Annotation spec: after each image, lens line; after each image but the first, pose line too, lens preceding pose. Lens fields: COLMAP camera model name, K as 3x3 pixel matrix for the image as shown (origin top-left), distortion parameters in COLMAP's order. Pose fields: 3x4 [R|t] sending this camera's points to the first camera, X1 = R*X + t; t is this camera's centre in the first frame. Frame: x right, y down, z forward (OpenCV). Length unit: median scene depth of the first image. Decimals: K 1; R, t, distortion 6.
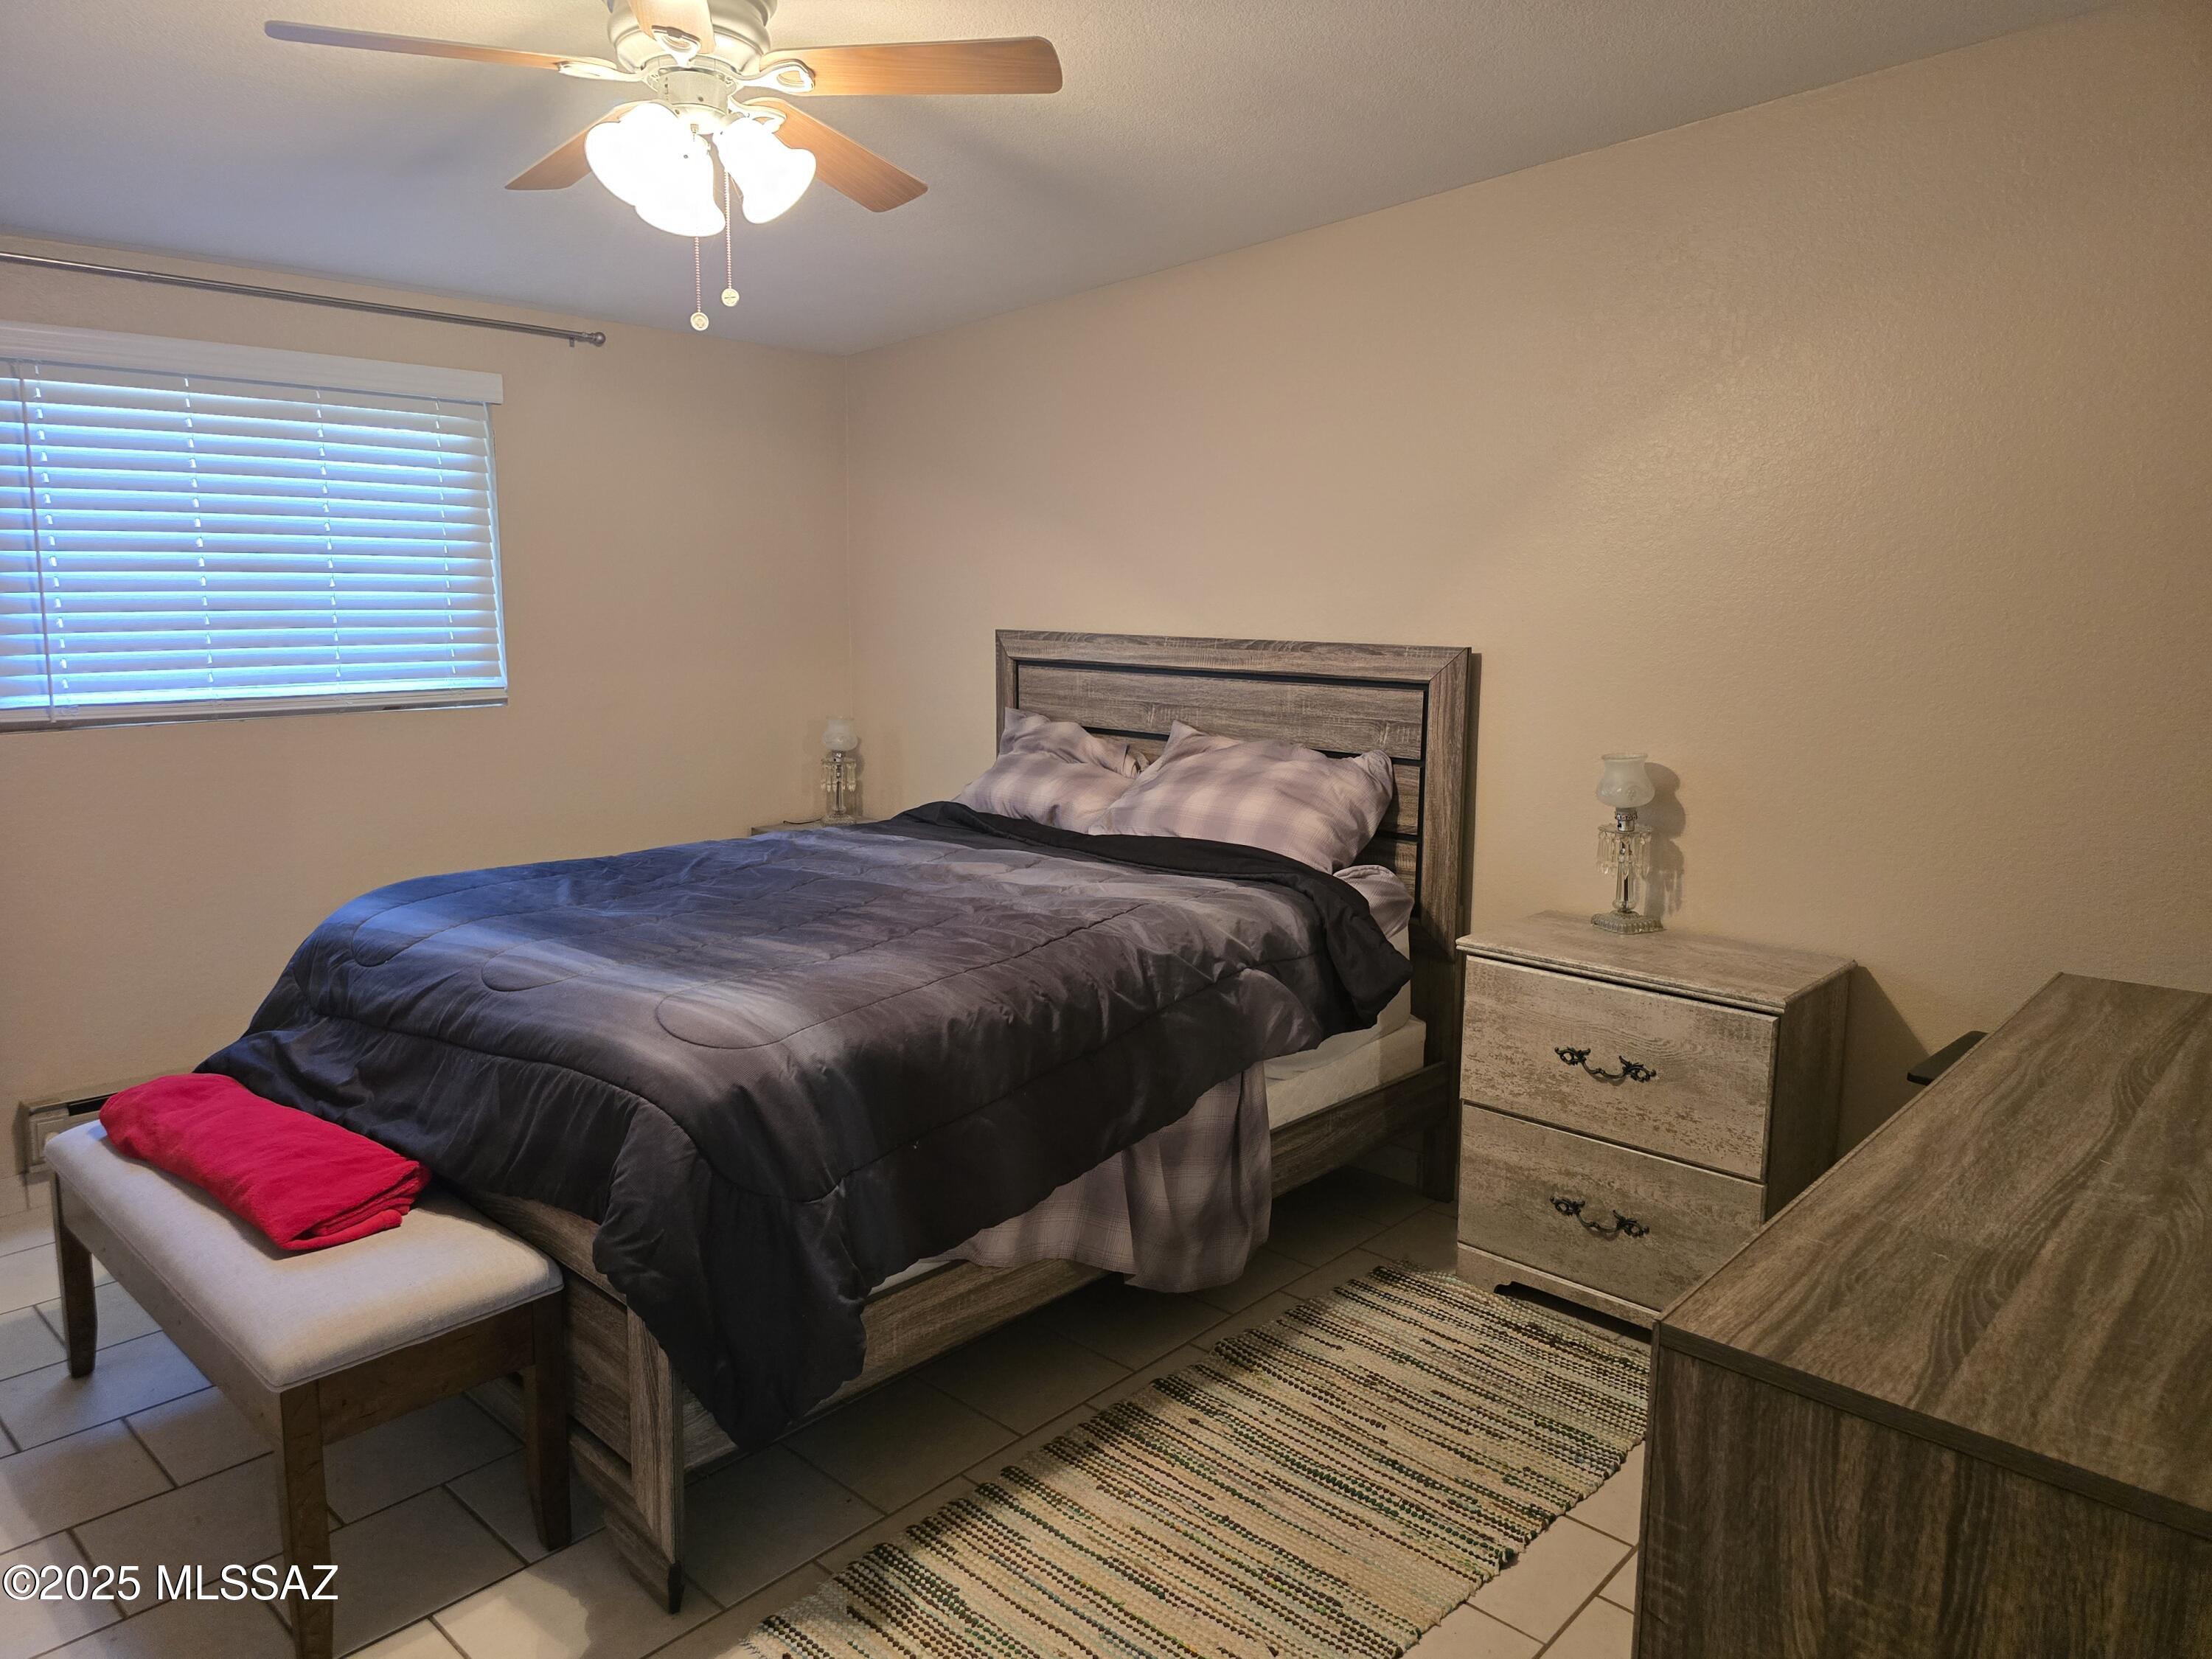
lens RADIAL K [[1495.5, 0, 1103.1], [0, 1495.5, 795.5], [0, 0, 1]] dist [0.127172, -0.210476]
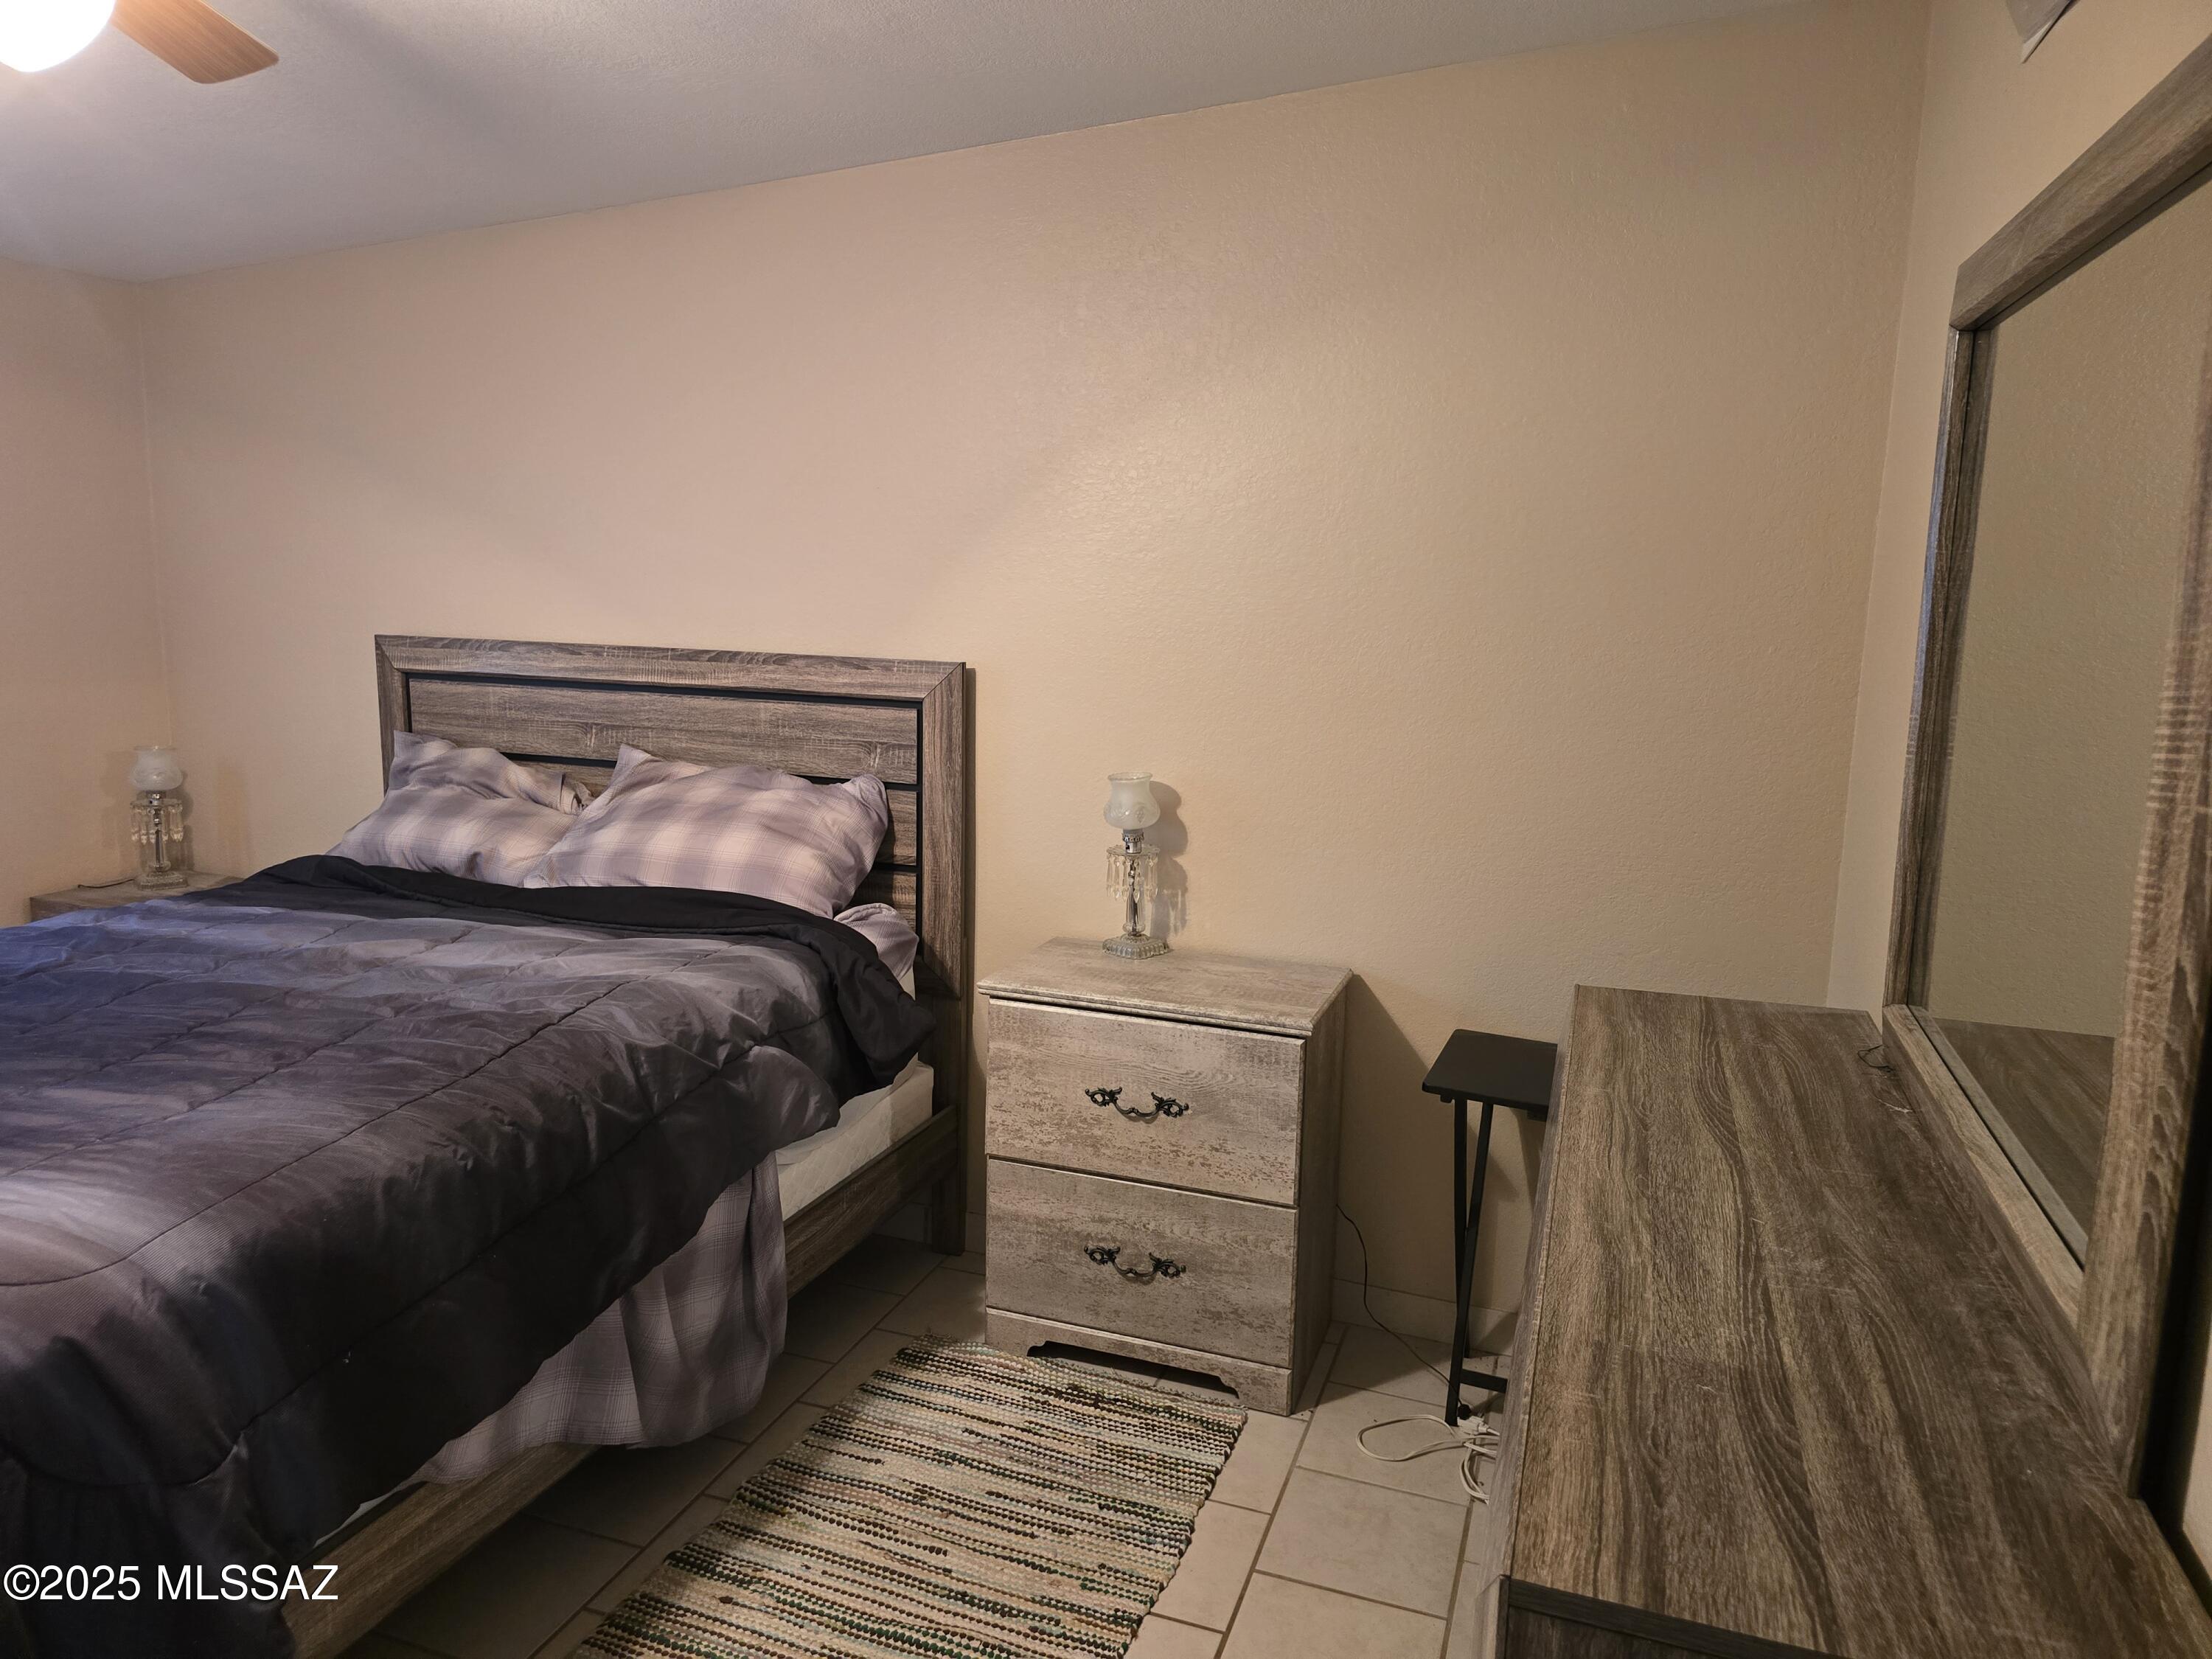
lens RADIAL K [[1455.8, 0, 1062.4], [0, 1455.8, 806.1], [0, 0, 1]] dist [0.082533, -0.111663]
pose [[0.922295, -0.050367, 0.383190, -0.053697], [0.041287, 0.998638, 0.031891, -0.039151], [-0.384274, -0.013592, 0.923119, 0.166067]]
